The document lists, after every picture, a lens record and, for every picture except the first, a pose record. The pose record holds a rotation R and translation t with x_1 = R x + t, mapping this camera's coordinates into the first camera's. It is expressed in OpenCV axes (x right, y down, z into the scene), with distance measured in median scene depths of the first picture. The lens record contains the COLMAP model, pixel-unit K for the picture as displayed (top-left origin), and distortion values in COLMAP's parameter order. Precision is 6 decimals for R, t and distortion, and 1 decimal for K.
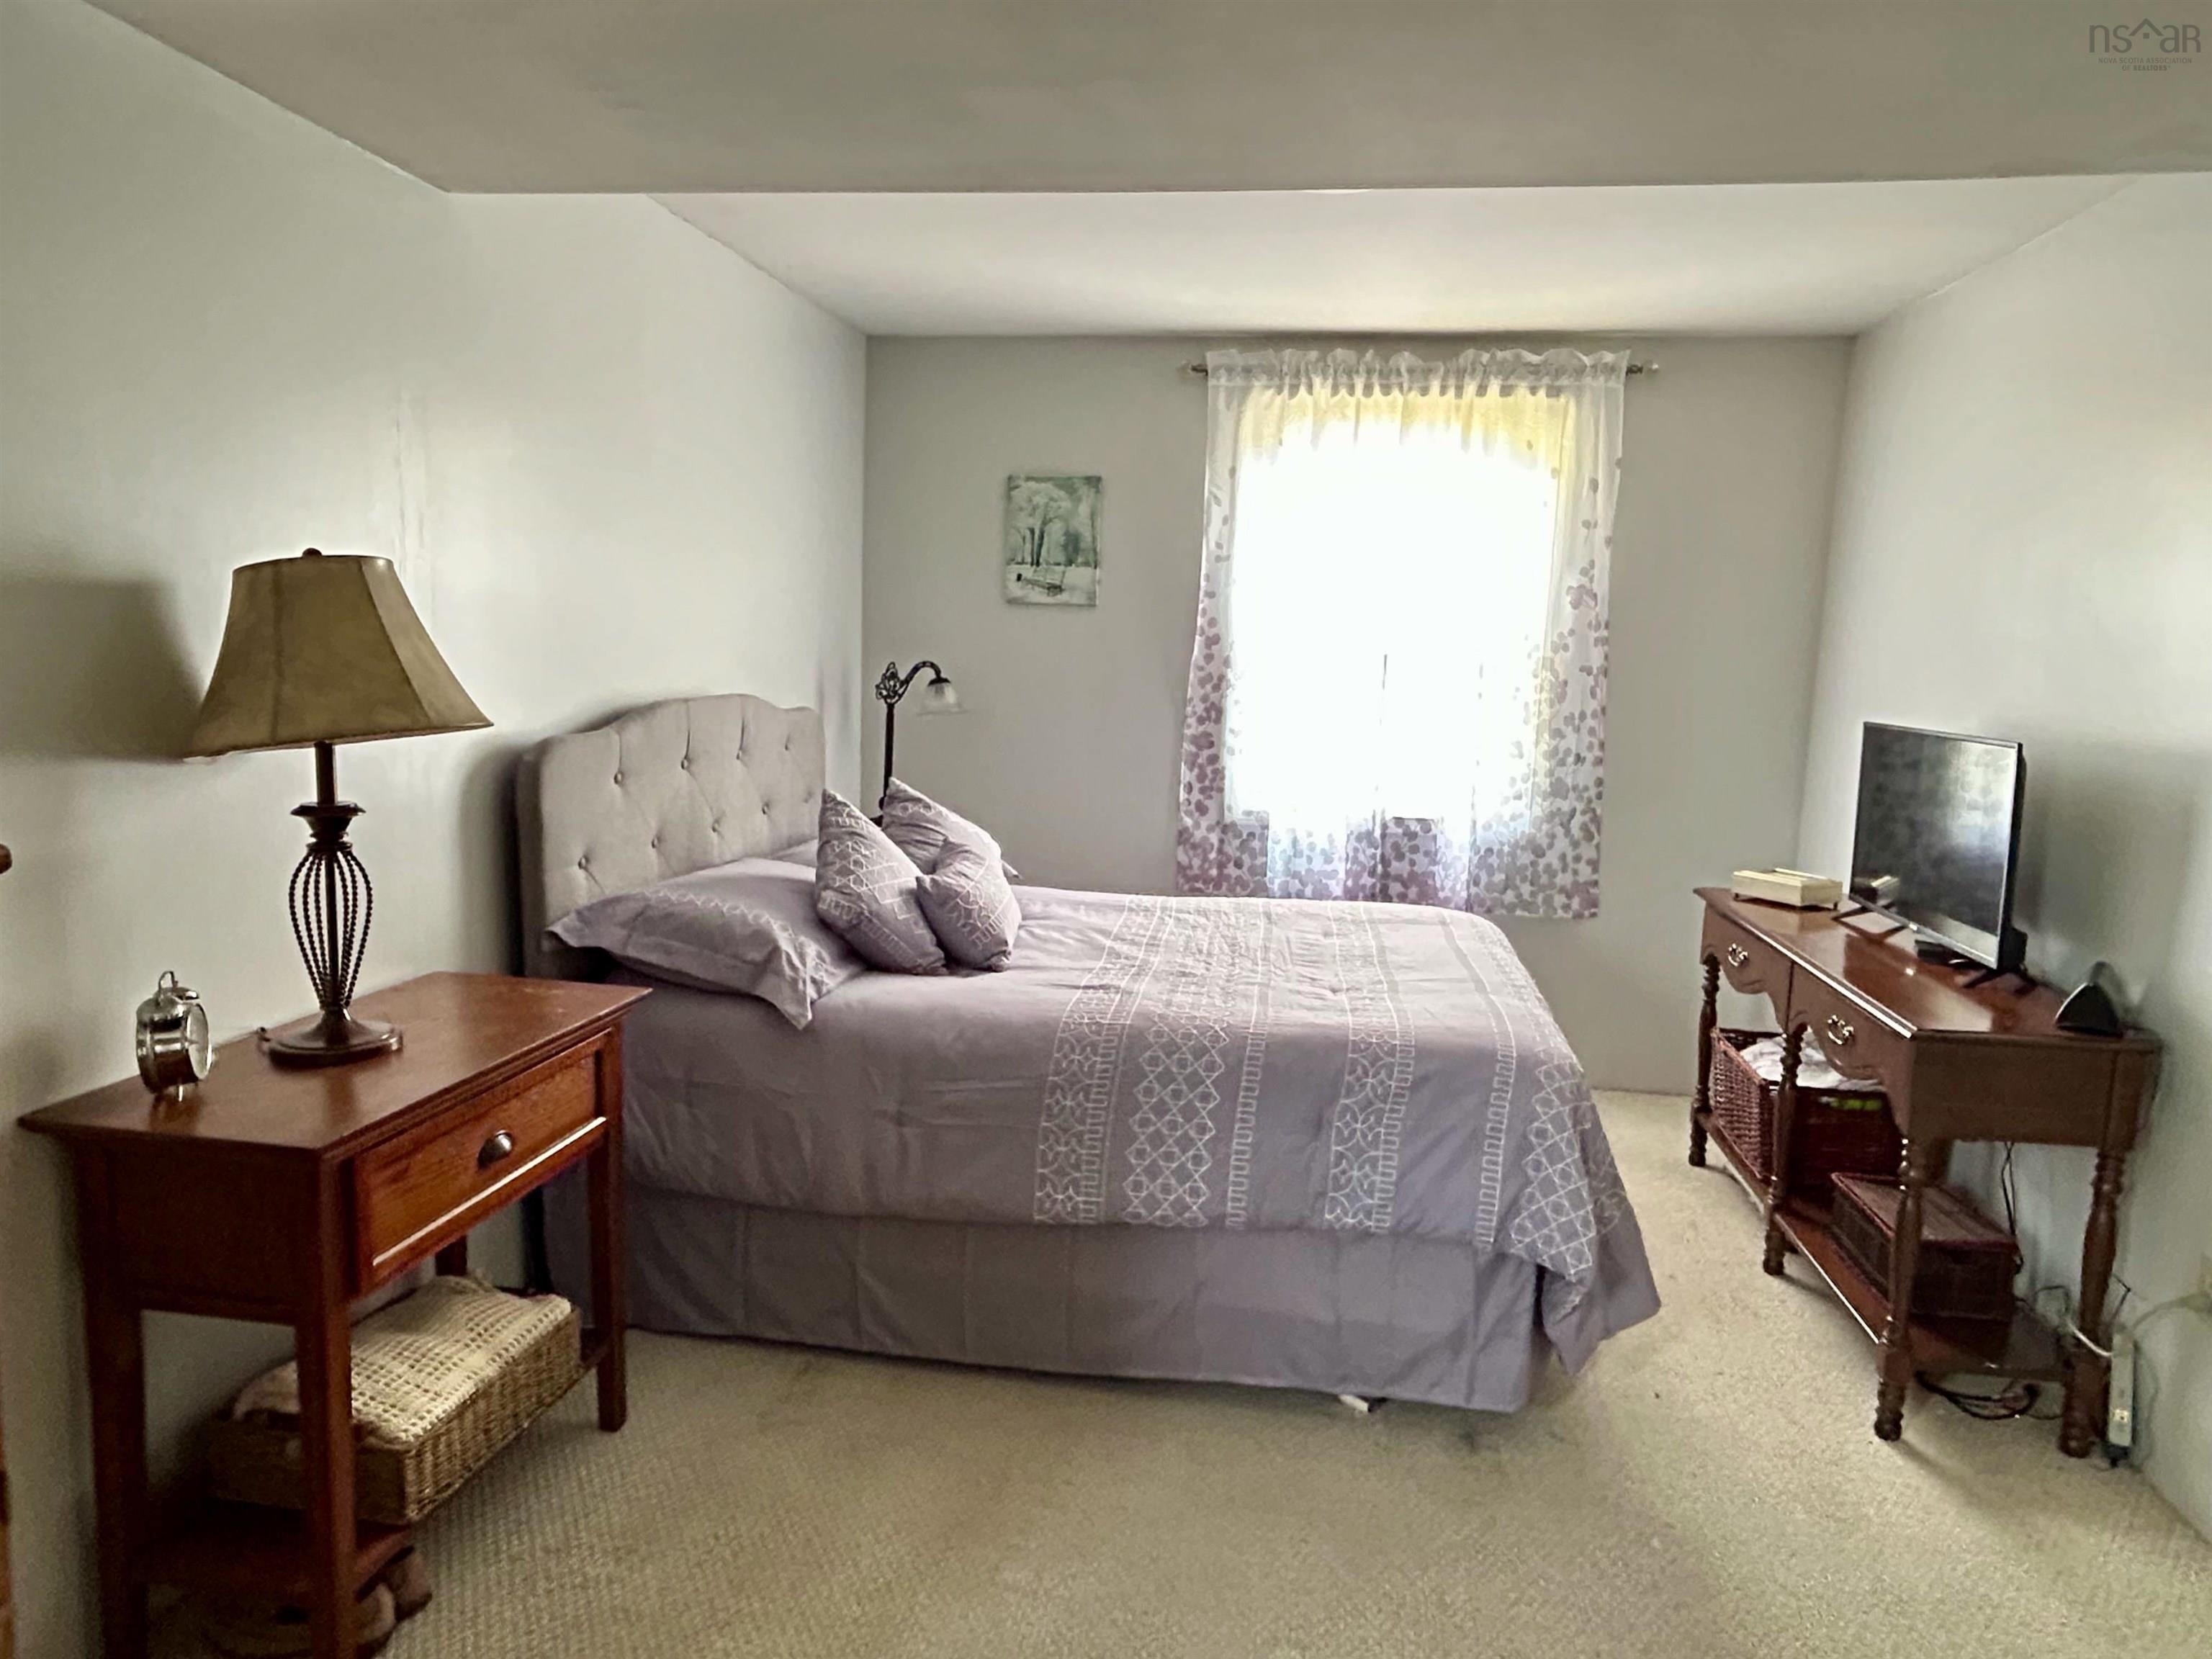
lens RADIAL K [[1401.4, 0, 1099.0], [0, 1401.4, 827.6], [0, 0, 1]] dist [-0.004499, 0.001391]
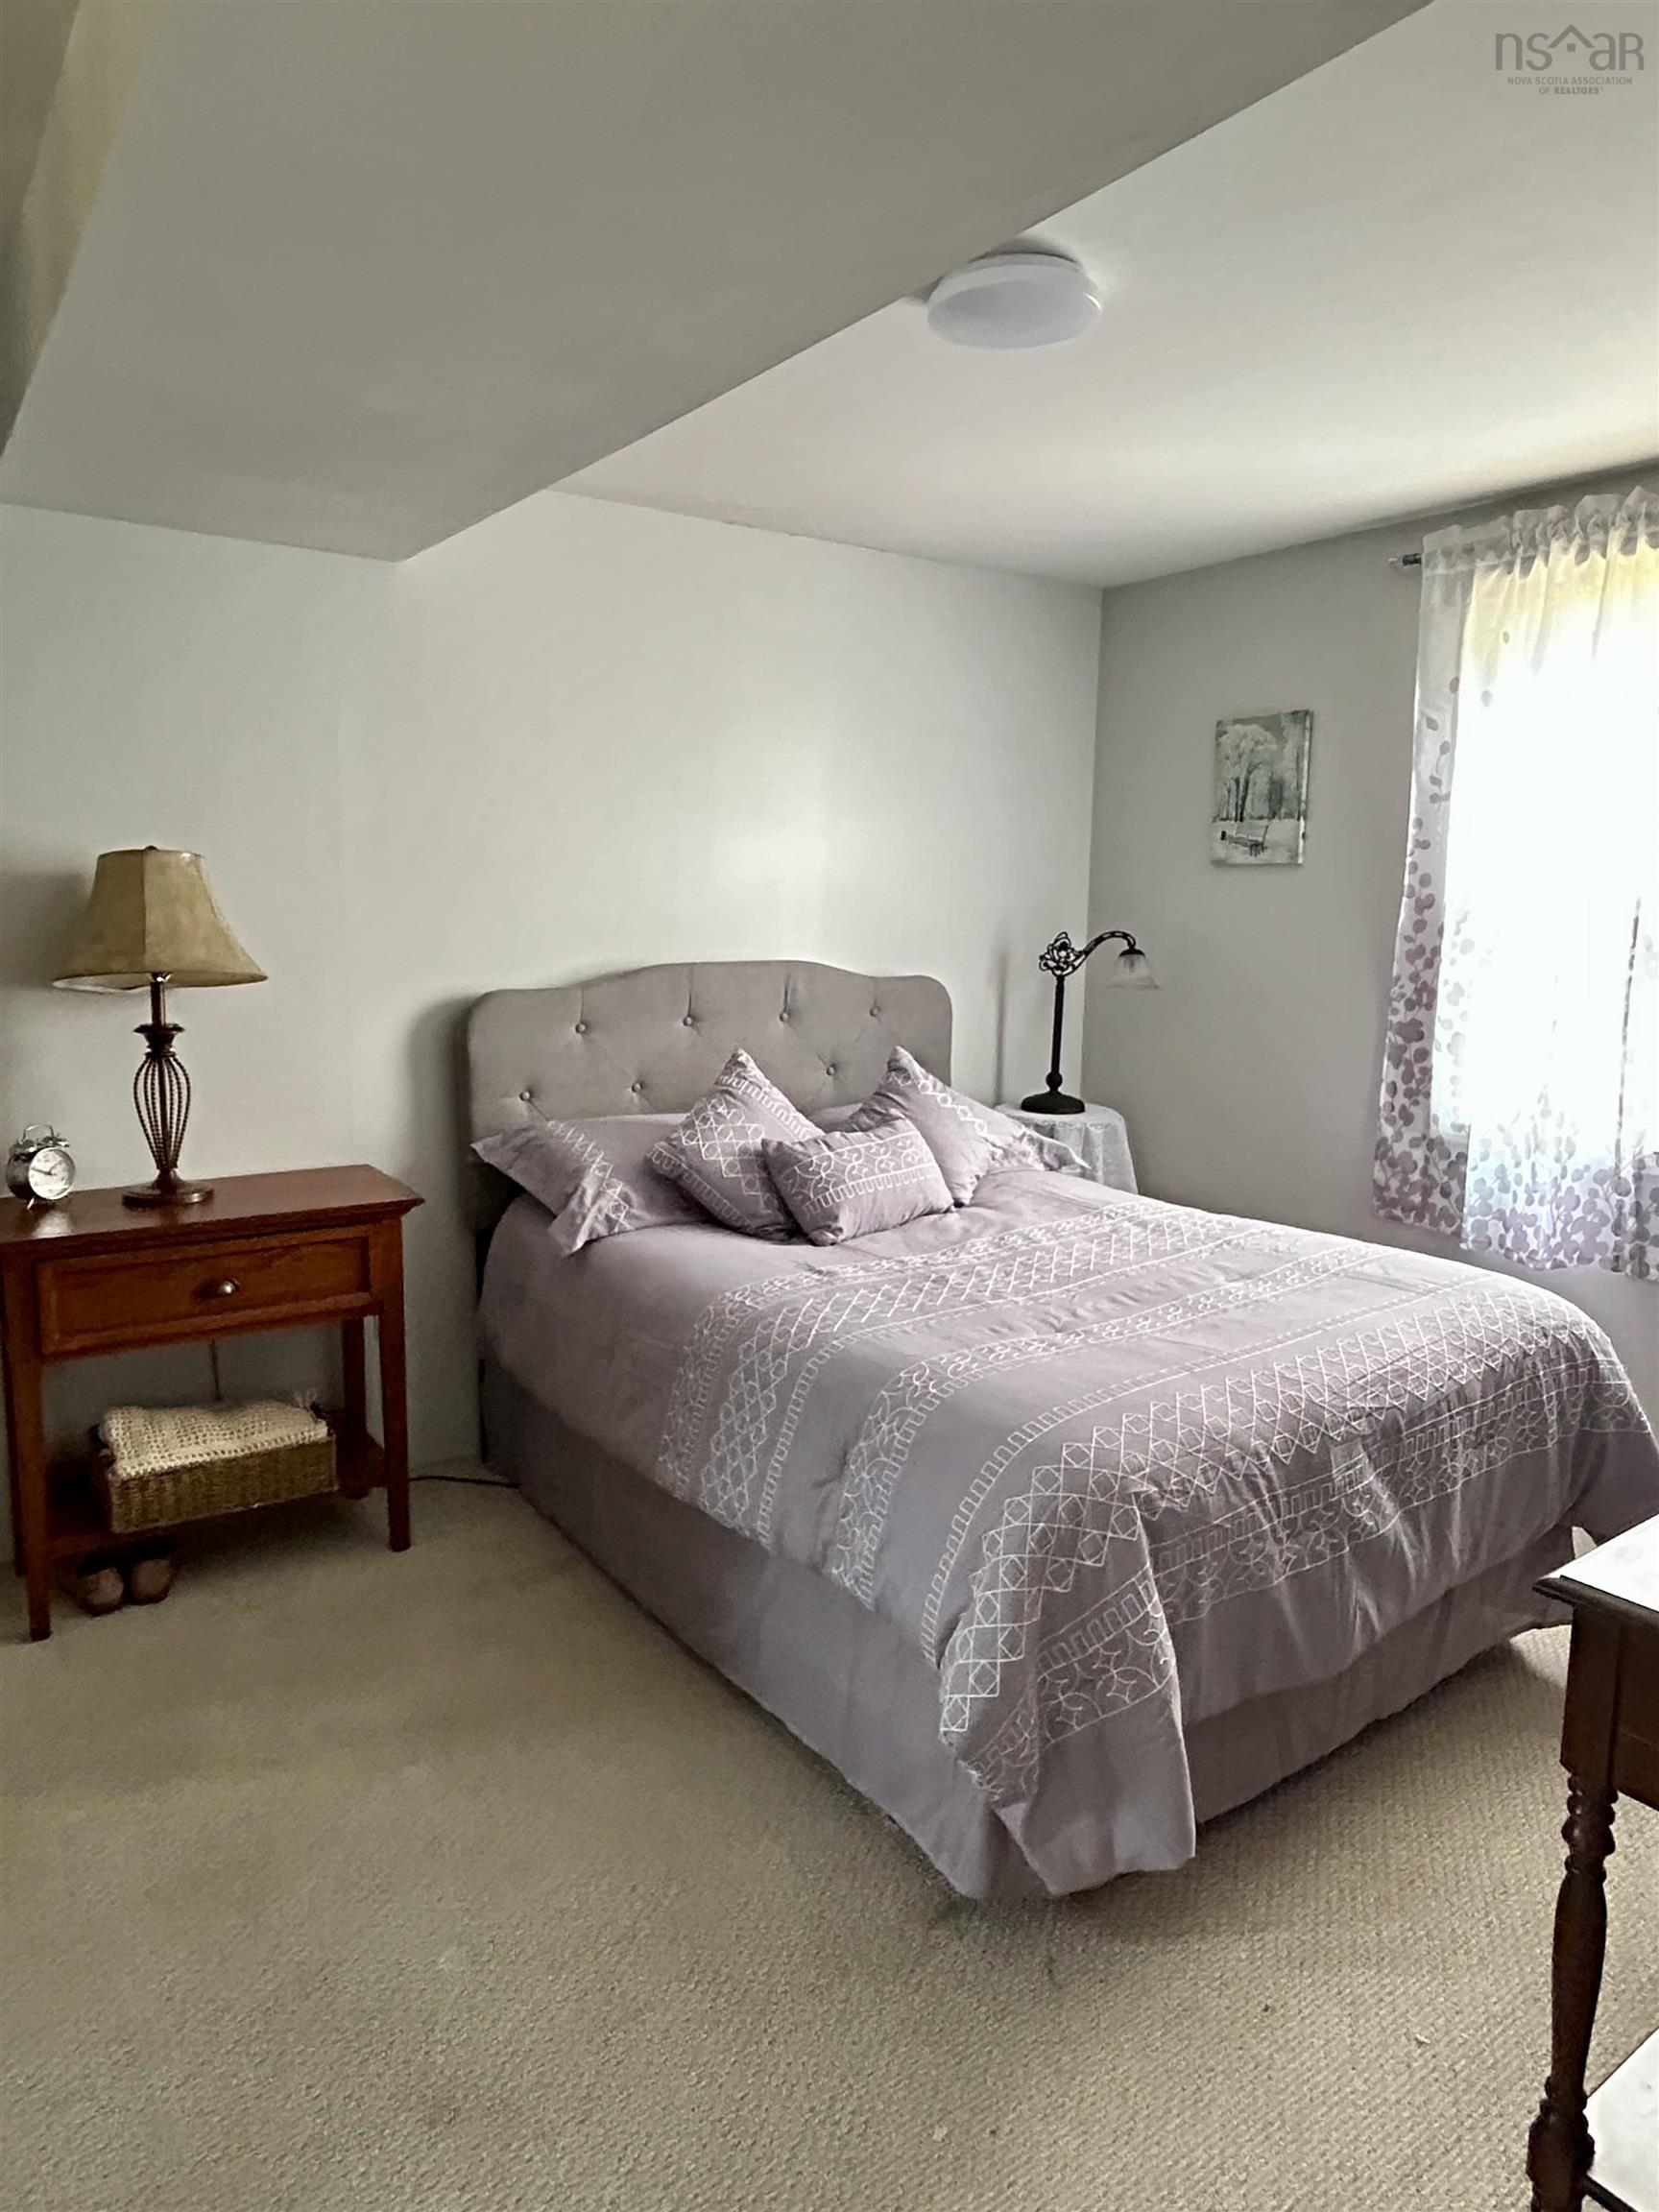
lens RADIAL K [[1401.4, 0, 819.7], [0, 1401.4, 1100.0], [0, 0, 1]] dist [-0.004499, 0.001391]
pose [[0.693528, 0.083661, -0.715556, 0.416223], [-0.086863, 0.995699, 0.032226, -0.019874], [0.715174, 0.039806, 0.697812, 0.215058]]
